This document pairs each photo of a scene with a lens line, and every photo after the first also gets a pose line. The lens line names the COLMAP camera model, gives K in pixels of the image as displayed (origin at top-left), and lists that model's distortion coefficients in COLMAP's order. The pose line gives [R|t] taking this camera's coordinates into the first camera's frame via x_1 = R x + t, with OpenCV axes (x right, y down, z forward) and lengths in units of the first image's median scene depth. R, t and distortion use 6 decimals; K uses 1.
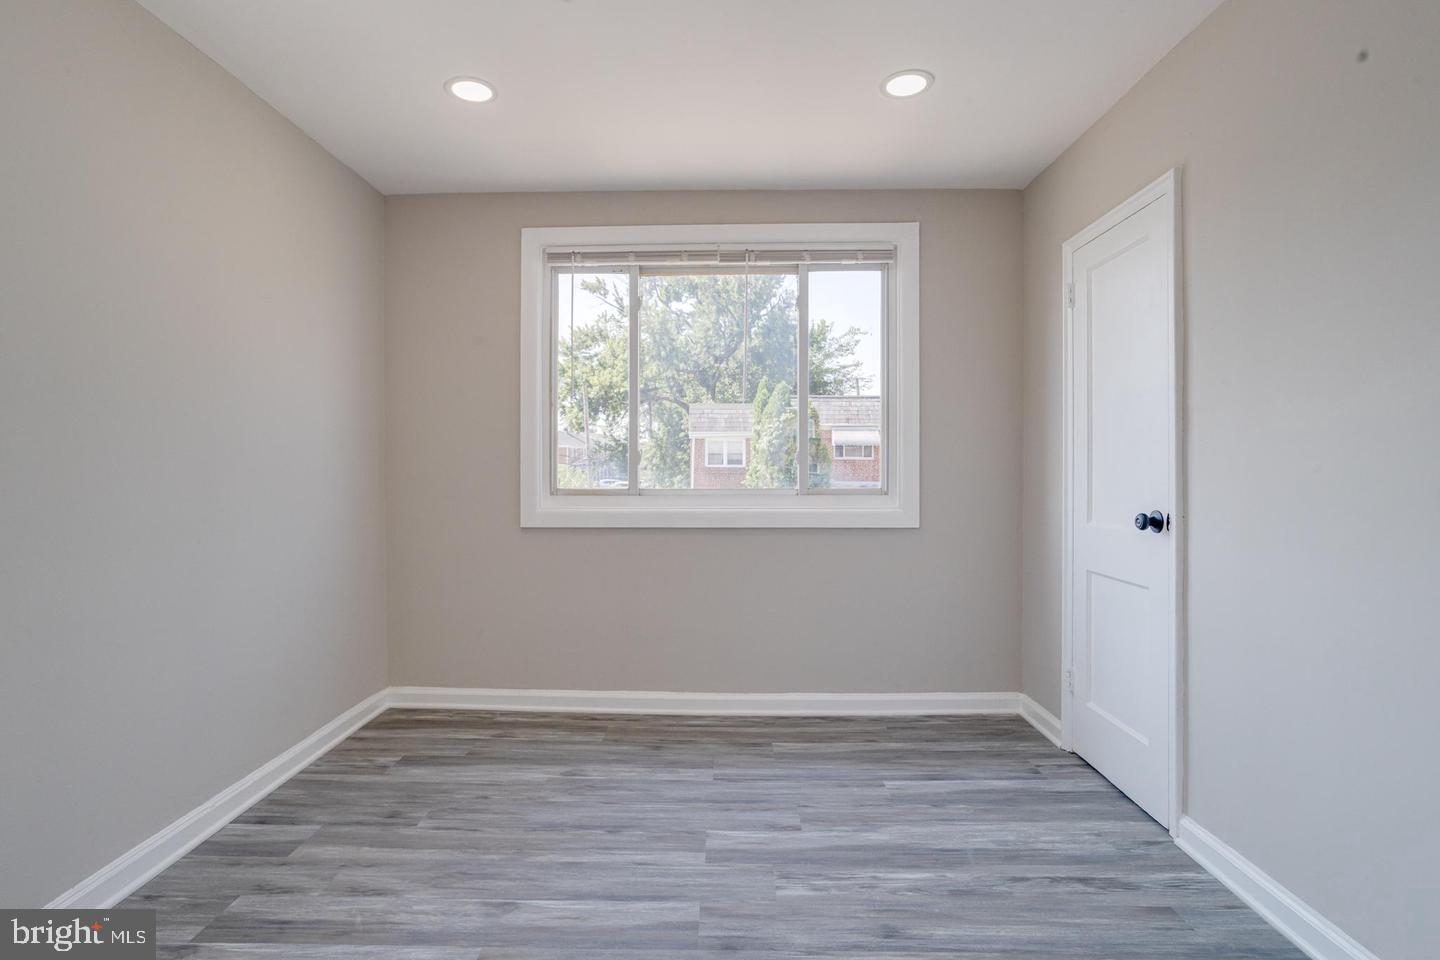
lens RADIAL K [[707.9, 0, 710.6], [0, 707.9, 452.3], [0, 0, 1]] dist [-0.046157, 0.033953]
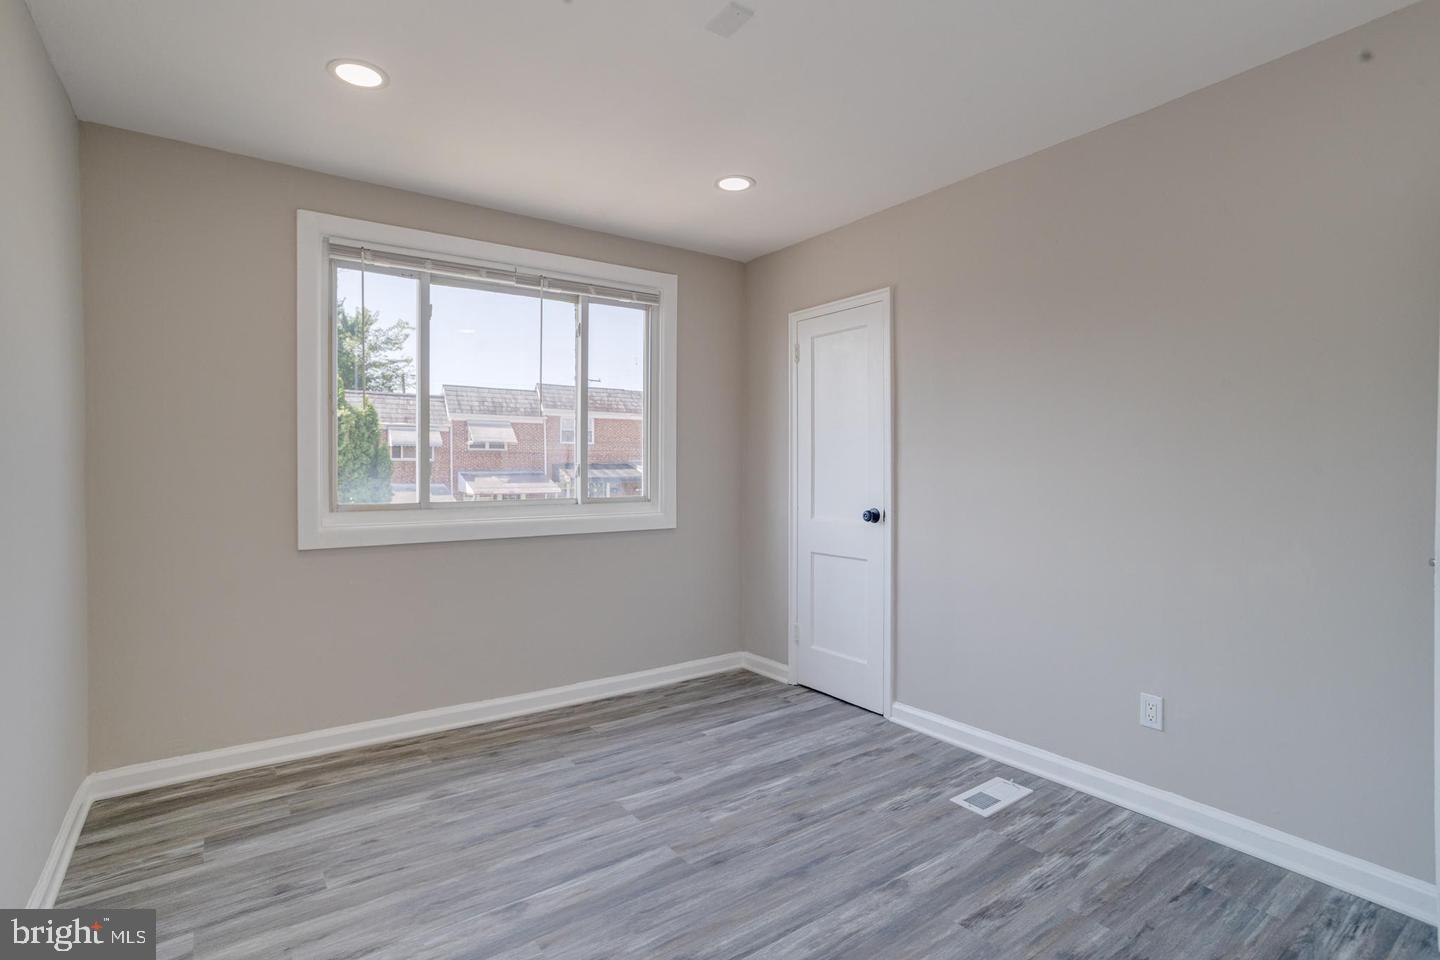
lens RADIAL K [[707.9, 0, 710.6], [0, 707.9, 452.3], [0, 0, 1]] dist [-0.046157, 0.033953]
pose [[0.798671, 0.012356, 0.601641, -0.450345], [-0.012236, 0.999916, -0.004293, -0.021489], [-0.601643, -0.003933, 0.798755, -0.008486]]
